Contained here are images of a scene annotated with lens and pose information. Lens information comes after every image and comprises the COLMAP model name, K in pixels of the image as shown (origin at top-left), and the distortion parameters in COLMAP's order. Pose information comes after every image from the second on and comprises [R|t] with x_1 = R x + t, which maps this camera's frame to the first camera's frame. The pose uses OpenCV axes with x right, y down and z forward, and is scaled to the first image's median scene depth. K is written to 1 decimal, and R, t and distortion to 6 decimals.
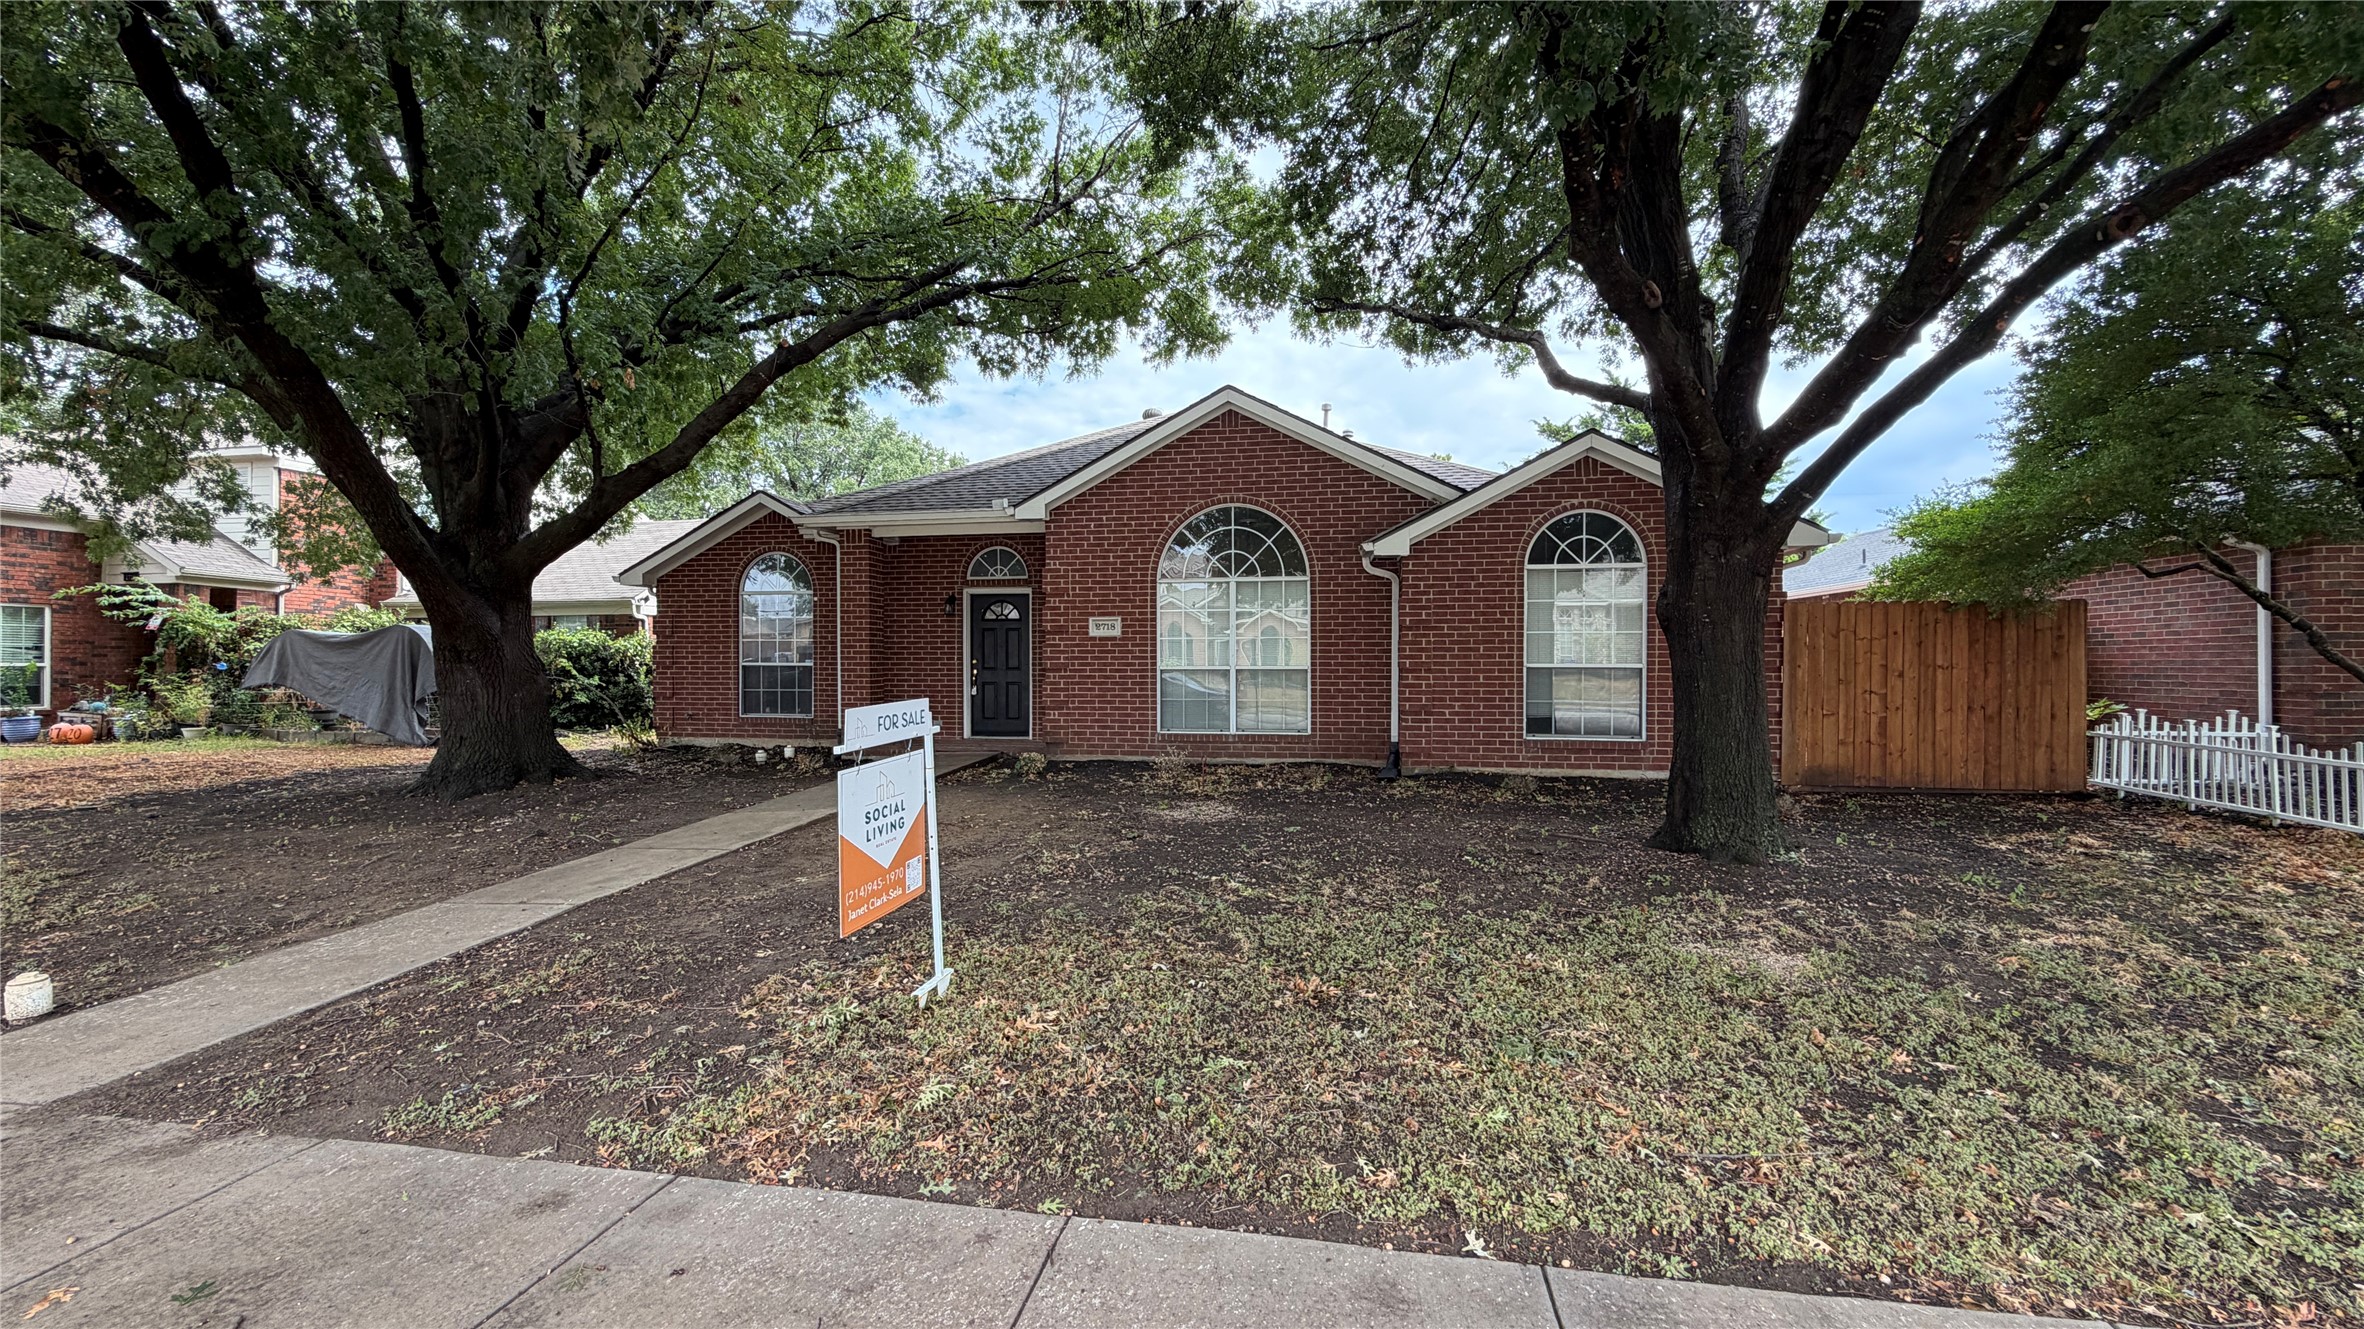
lens RADIAL K [[984.4, 0, 1179.2], [0, 984.4, 667.0], [0, 0, 1]] dist [0.004732, 0.000345]
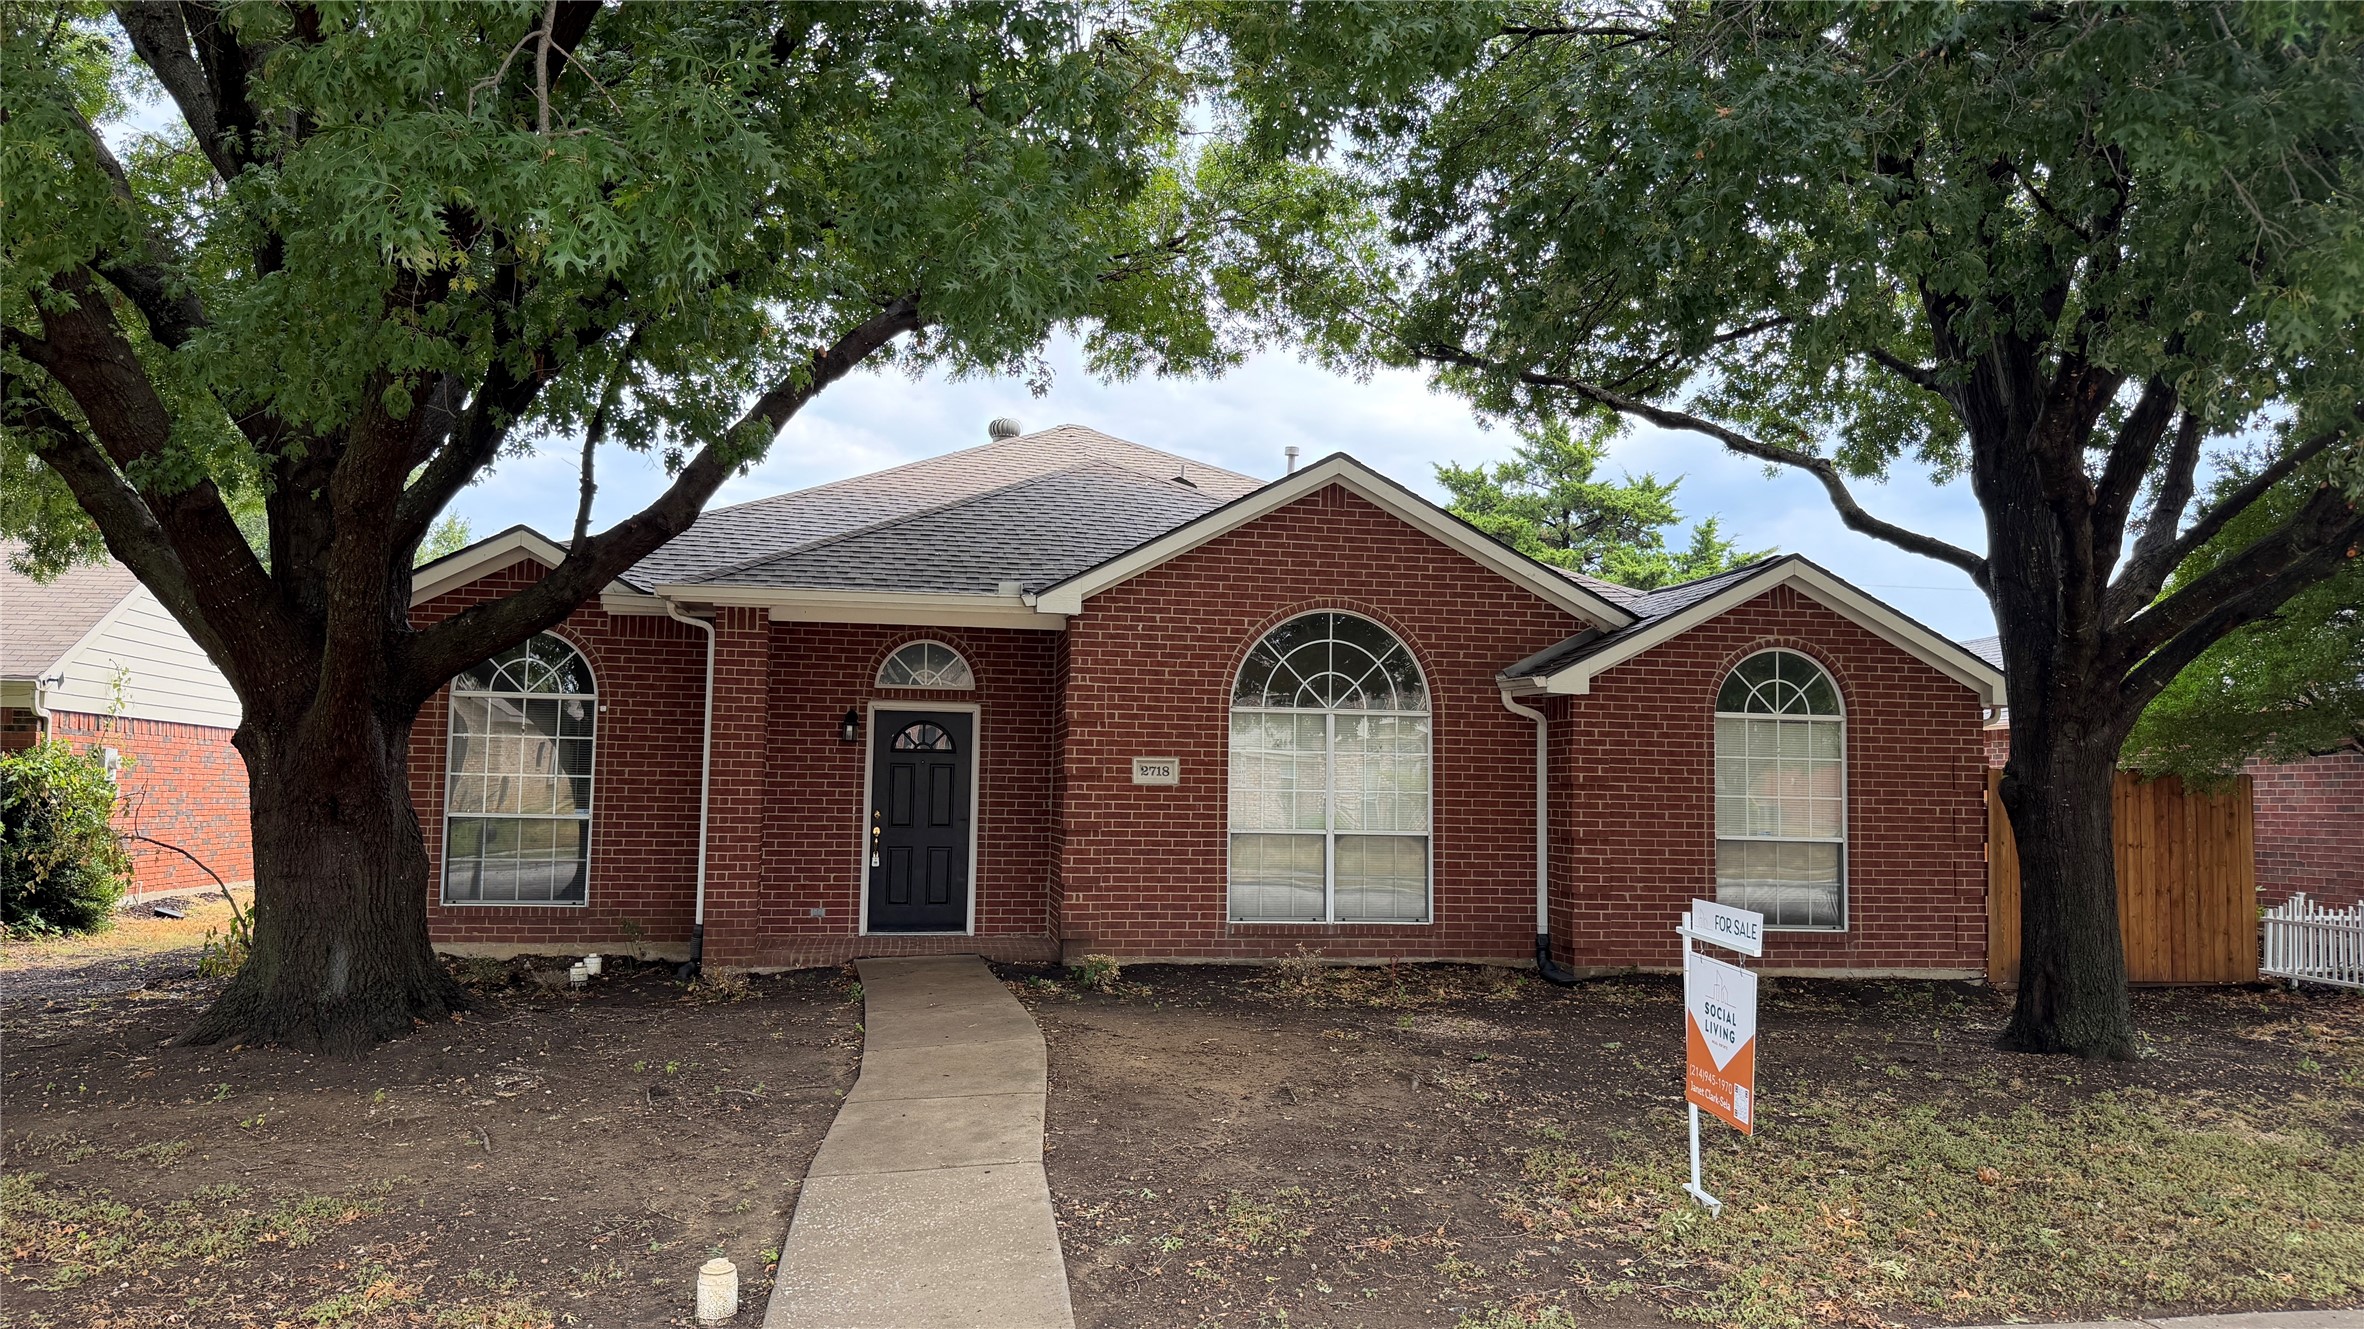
lens RADIAL K [[1703.4, 0, 1182.1], [0, 1703.4, 664.1], [0, 0, 1]] dist [-0.000741, -0.010657]
pose [[0.944640, 0.043511, 0.325211, -0.478800], [-0.018237, 0.996599, -0.080366, -0.020831], [-0.327602, 0.069986, 0.942220, -0.163680]]
